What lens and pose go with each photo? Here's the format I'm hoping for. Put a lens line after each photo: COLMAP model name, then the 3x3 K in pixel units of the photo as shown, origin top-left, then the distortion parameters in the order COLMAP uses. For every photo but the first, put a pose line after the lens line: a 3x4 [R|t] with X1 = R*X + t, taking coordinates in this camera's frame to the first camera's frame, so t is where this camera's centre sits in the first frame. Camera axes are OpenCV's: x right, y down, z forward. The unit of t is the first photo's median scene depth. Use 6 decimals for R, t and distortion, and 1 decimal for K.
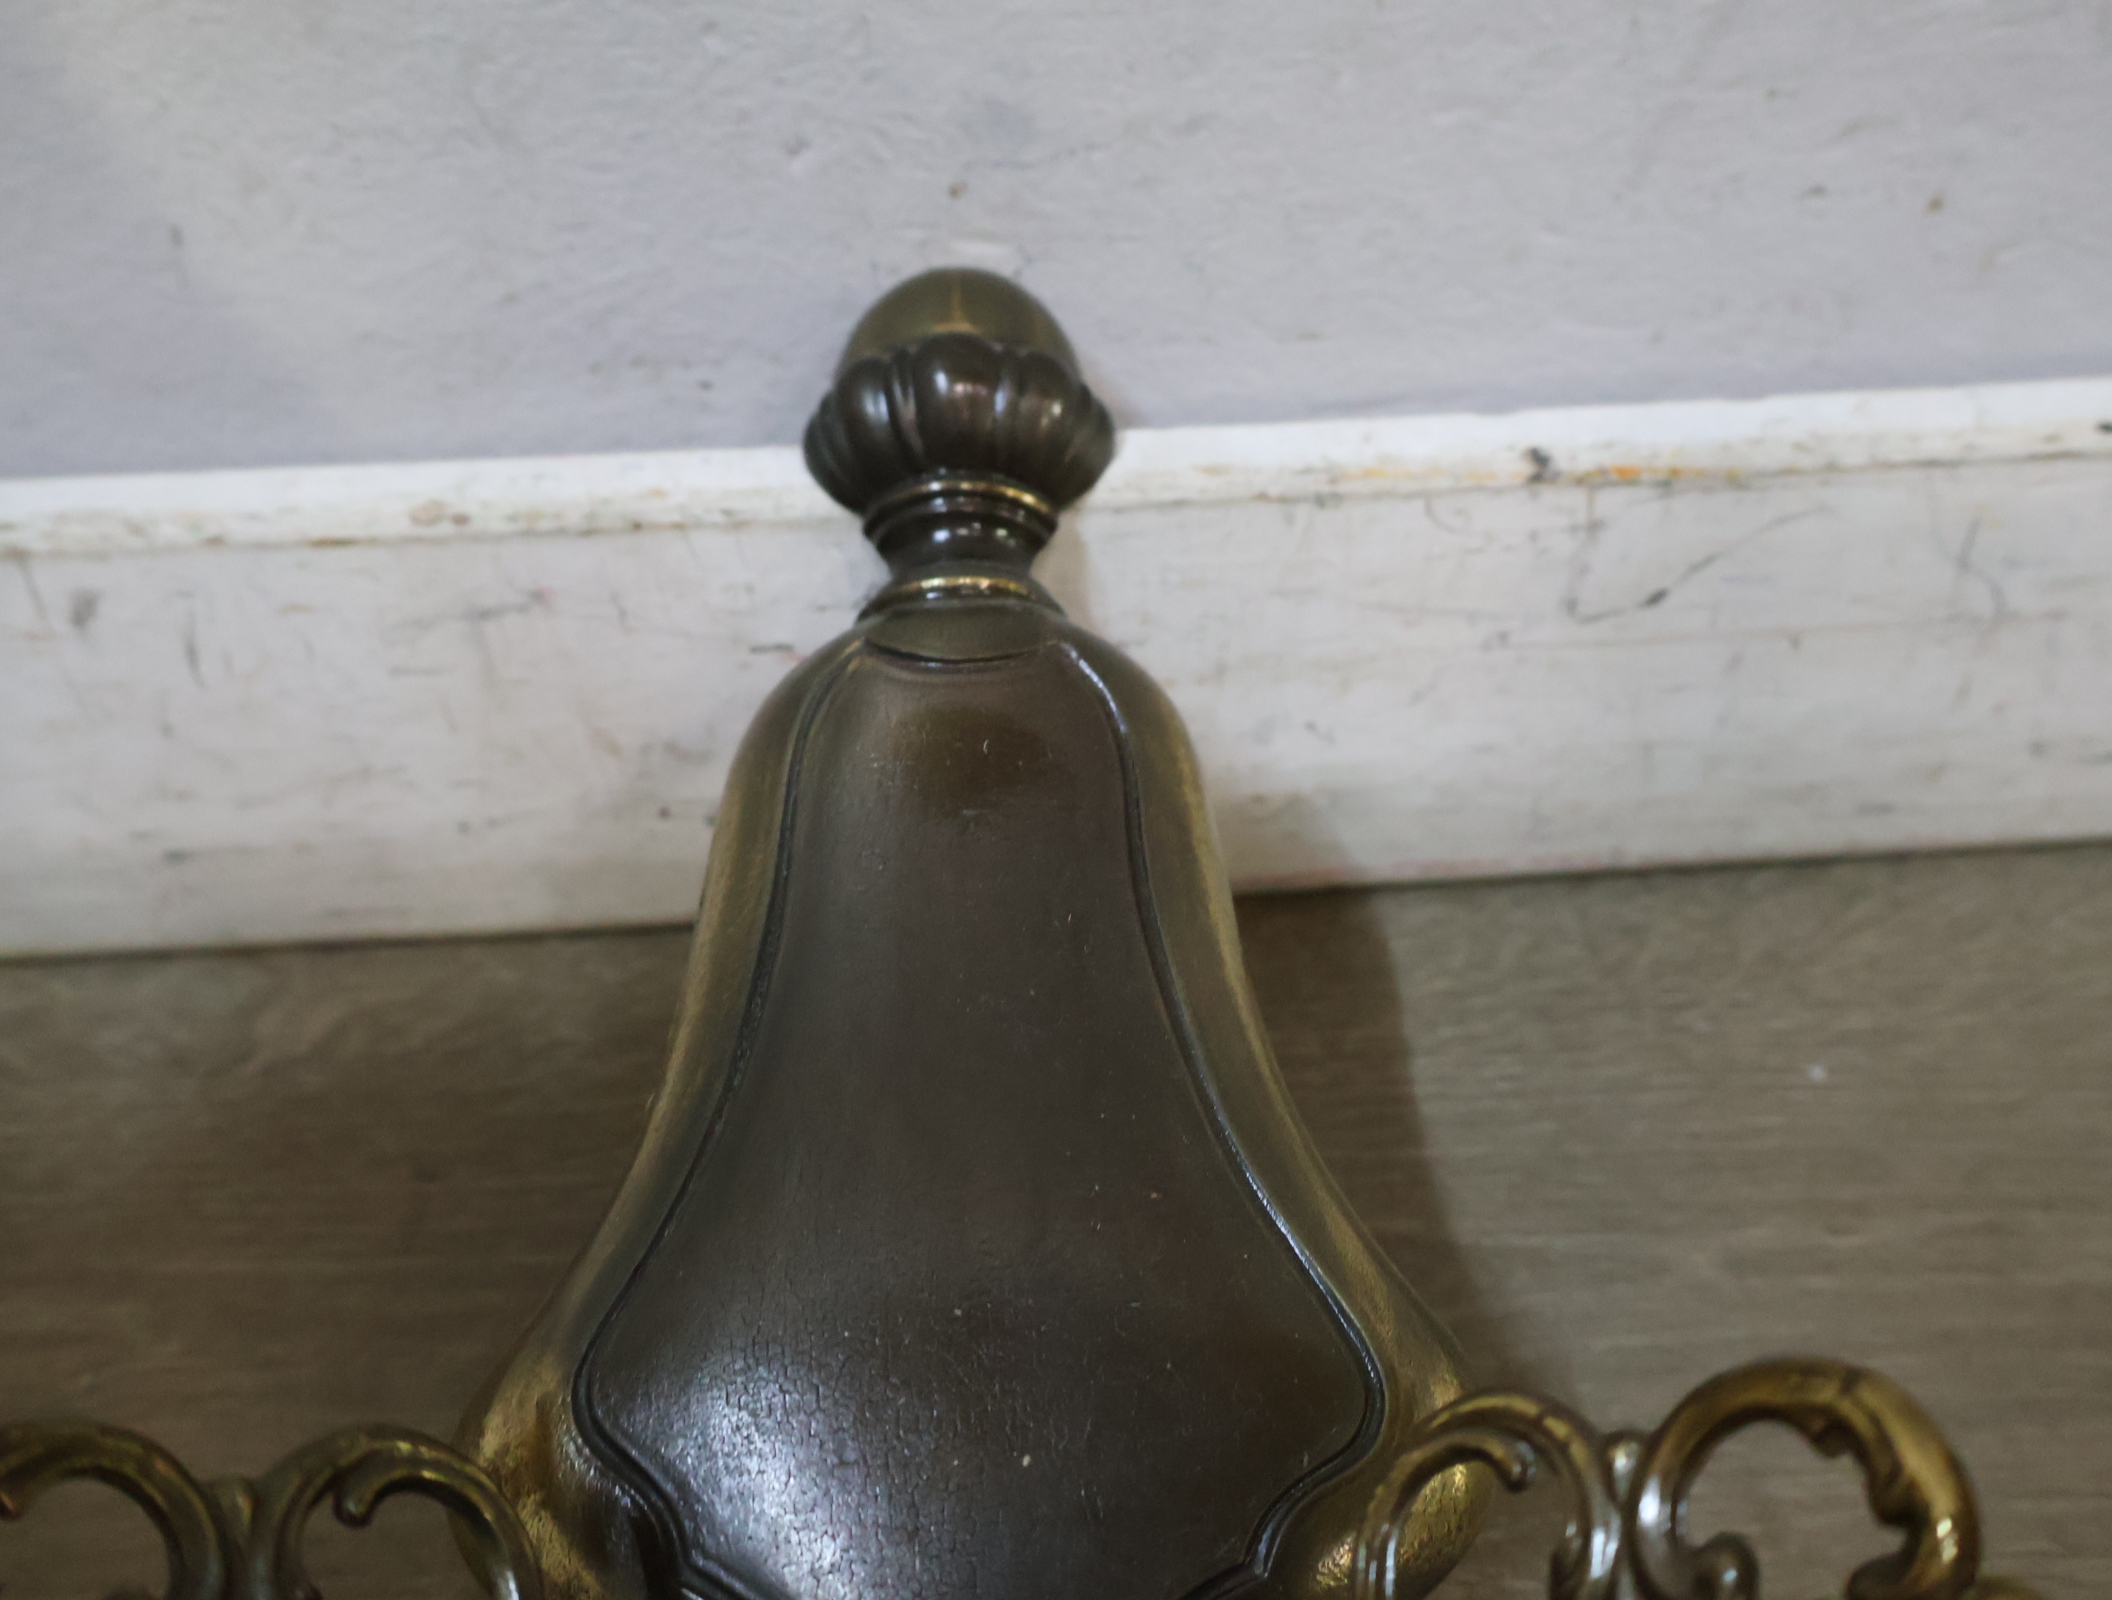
lens RADIAL K [[2306.6, 0, 1049.6], [0, 2306.6, 777.7], [0, 0, 1]] dist [0.012771, 0.012302]
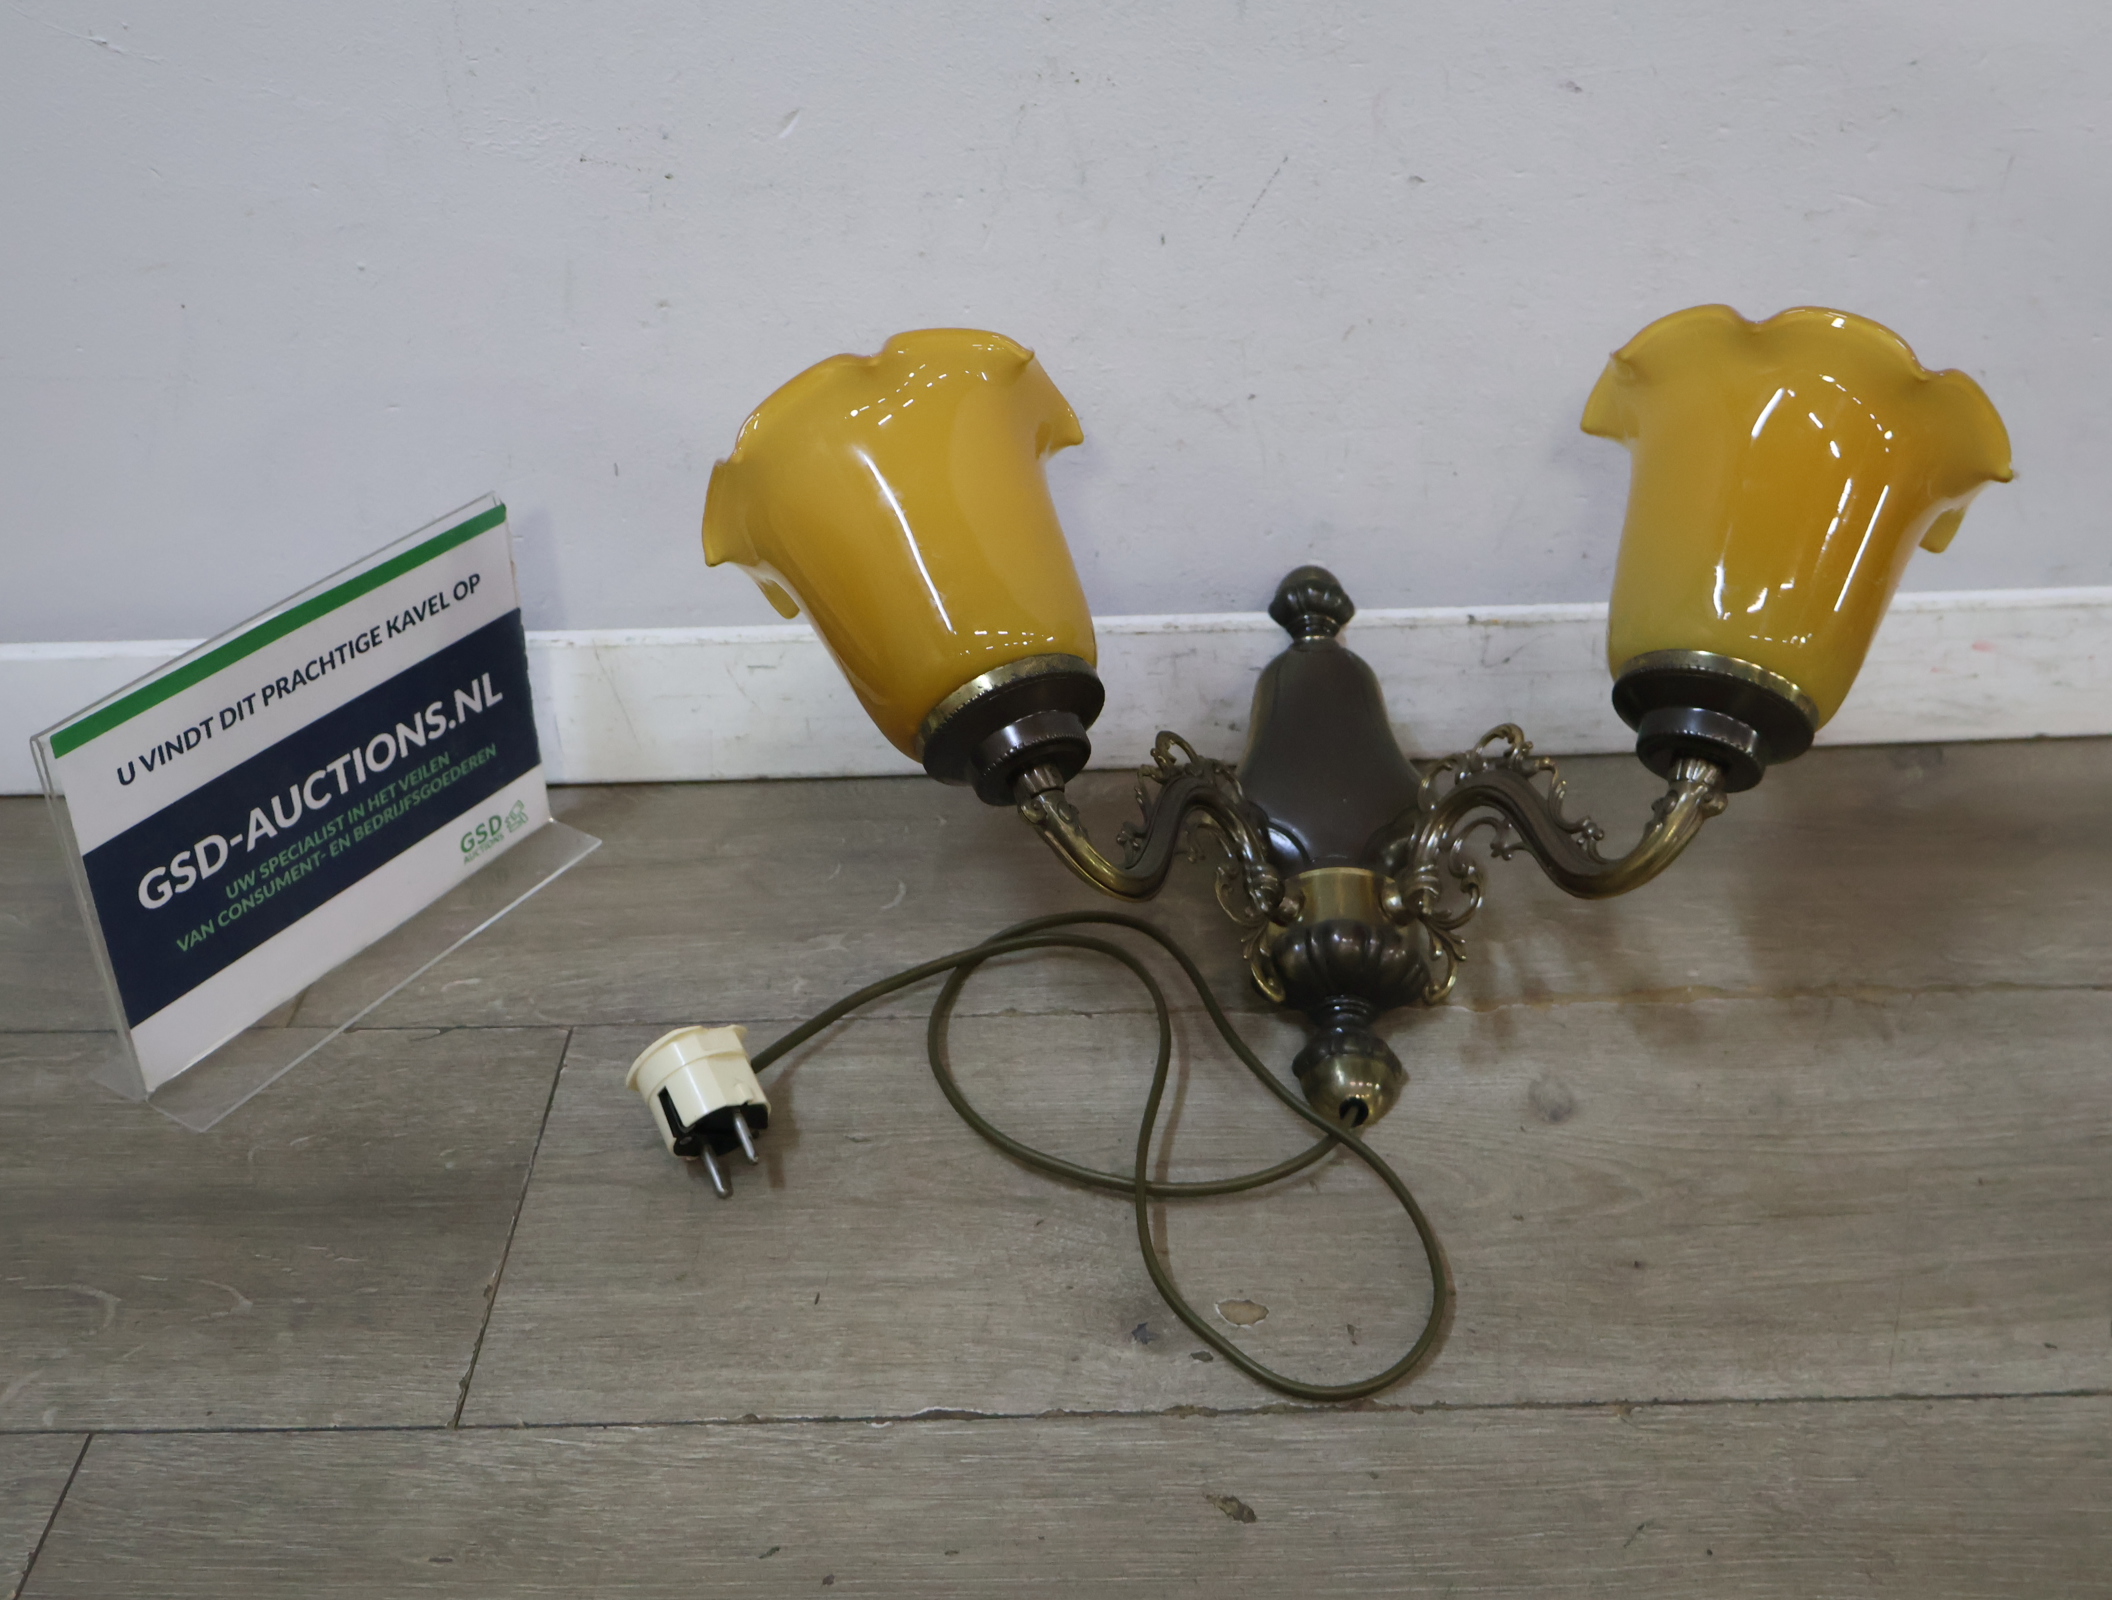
lens RADIAL K [[2274.9, 0, 1058.4], [0, 2274.9, 820.3], [0, 0, 1]] dist [0.010253, 0.003905]
pose [[0.998915, 0.021617, -0.041247, -0.283520], [-0.029742, 0.977696, -0.207910, 0.937892], [0.035833, 0.208911, 0.977278, -2.460052]]
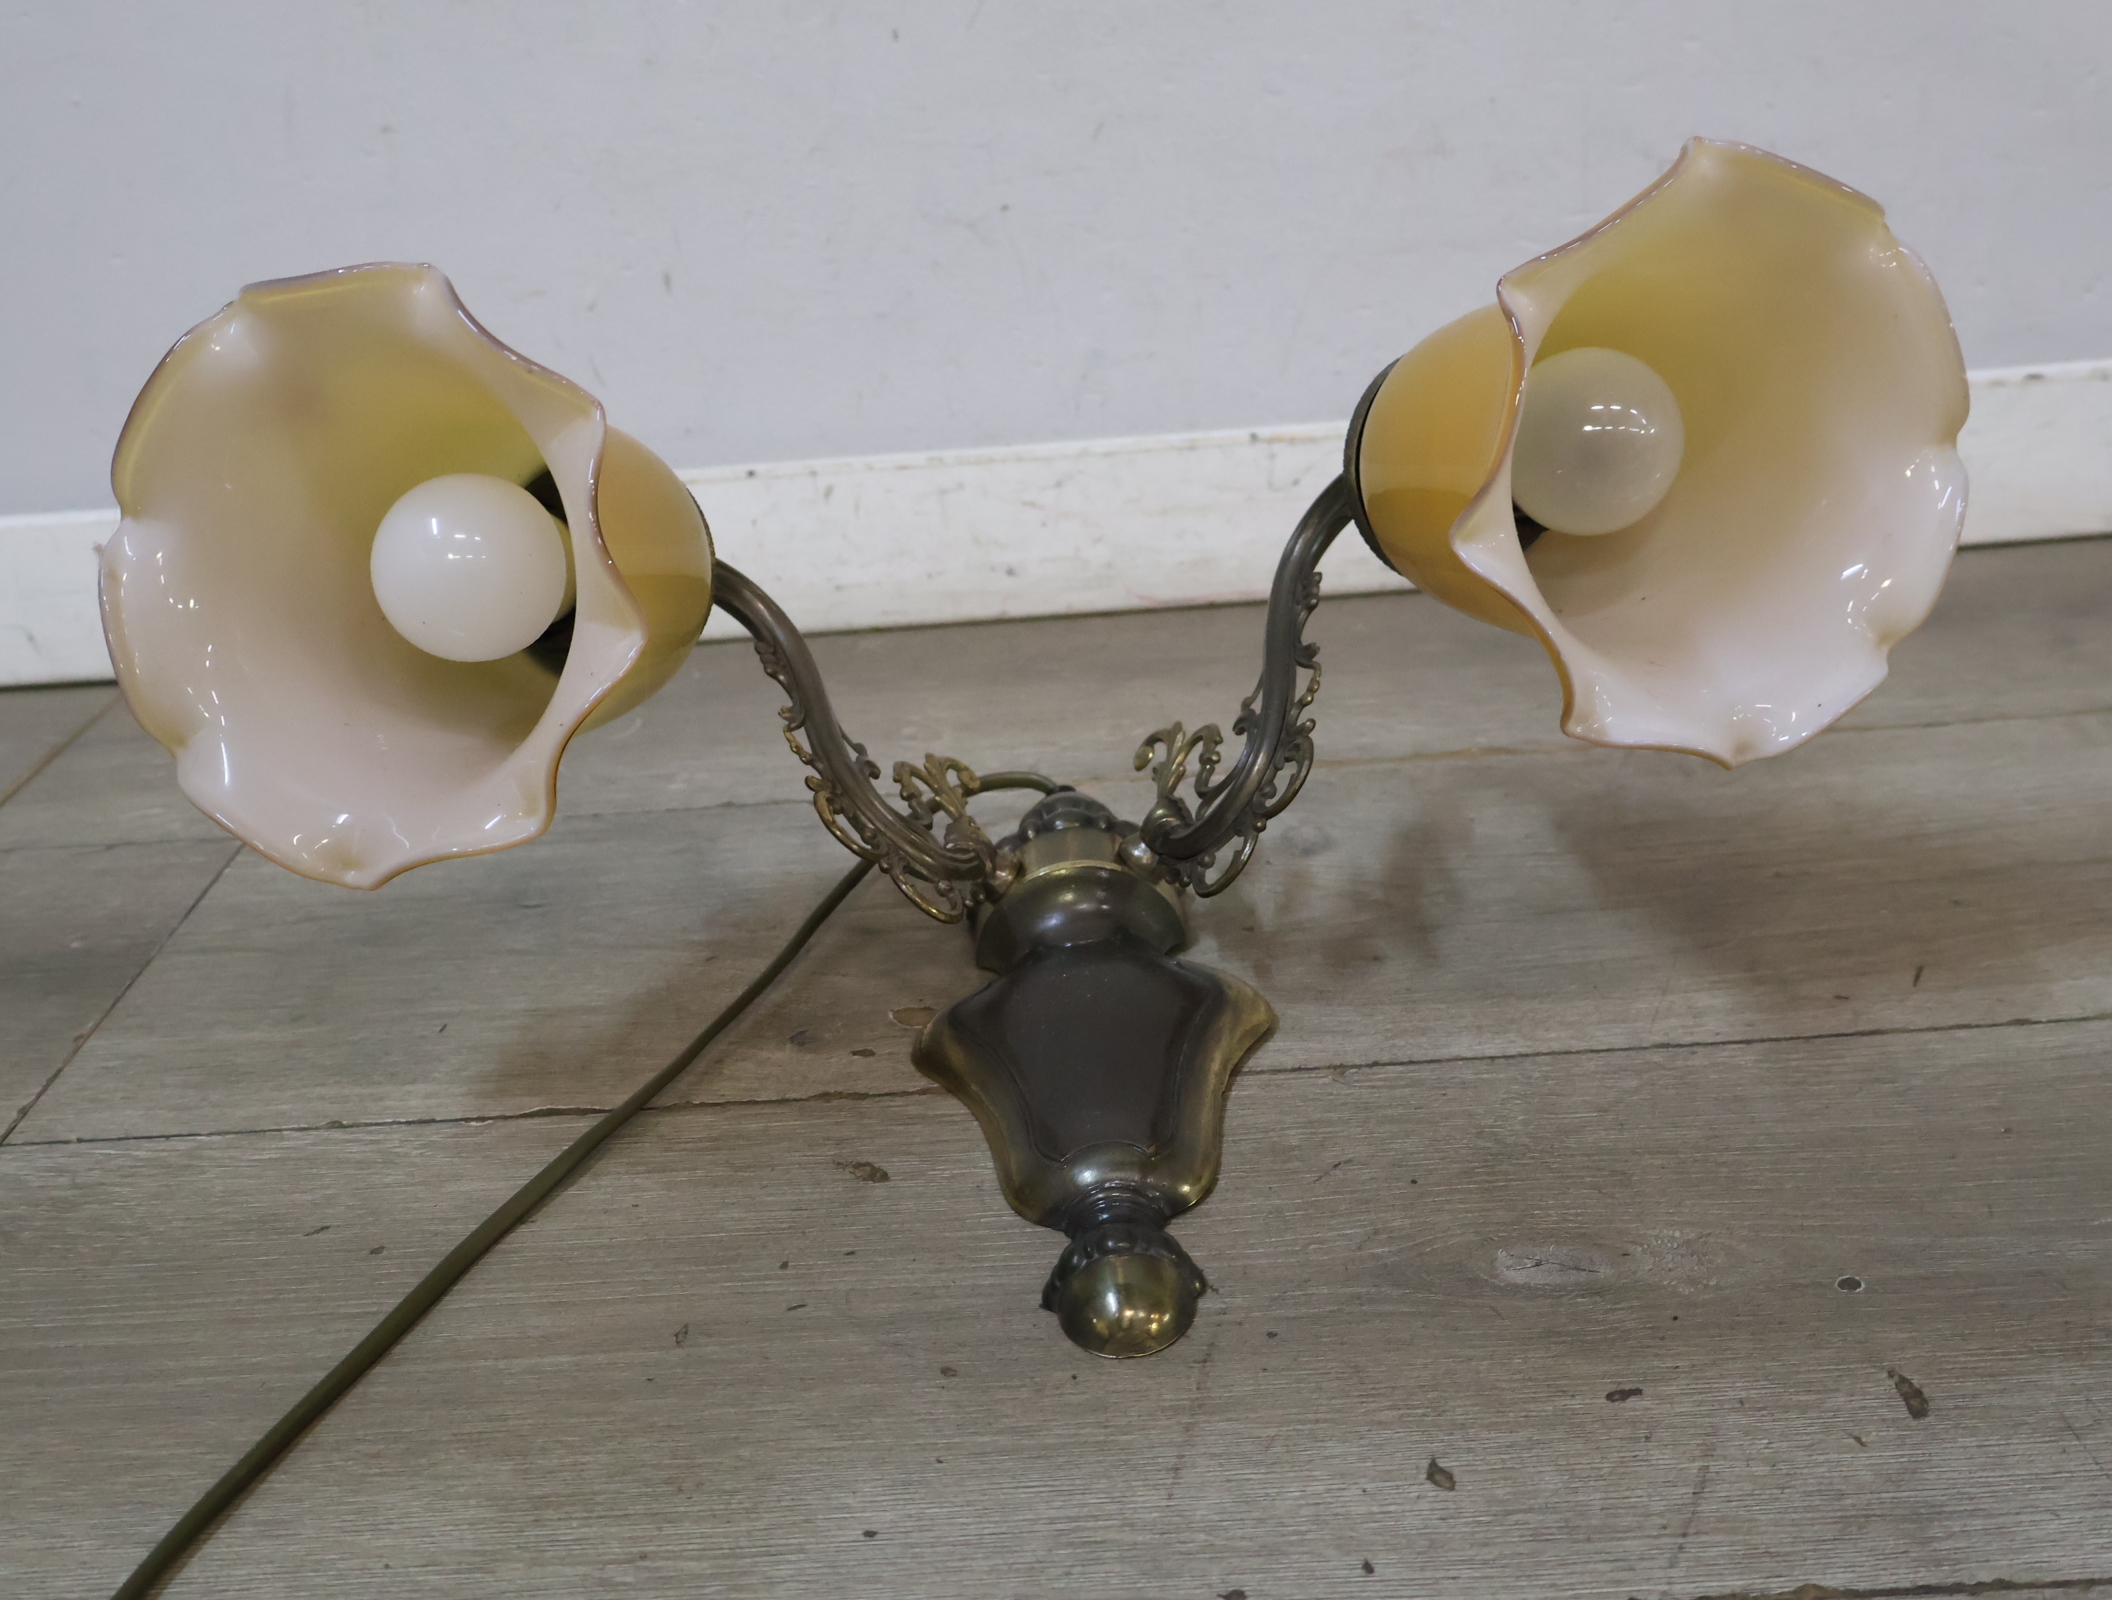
lens RADIAL K [[2274.9, 0, 1058.4], [0, 2274.9, 820.3], [0, 0, 1]] dist [0.010253, 0.003905]
pose [[0.997052, -0.019898, -0.074101, 0.161065], [-0.008229, 0.932485, -0.361114, 1.604220], [0.076283, 0.360659, 0.929573, -1.939607]]
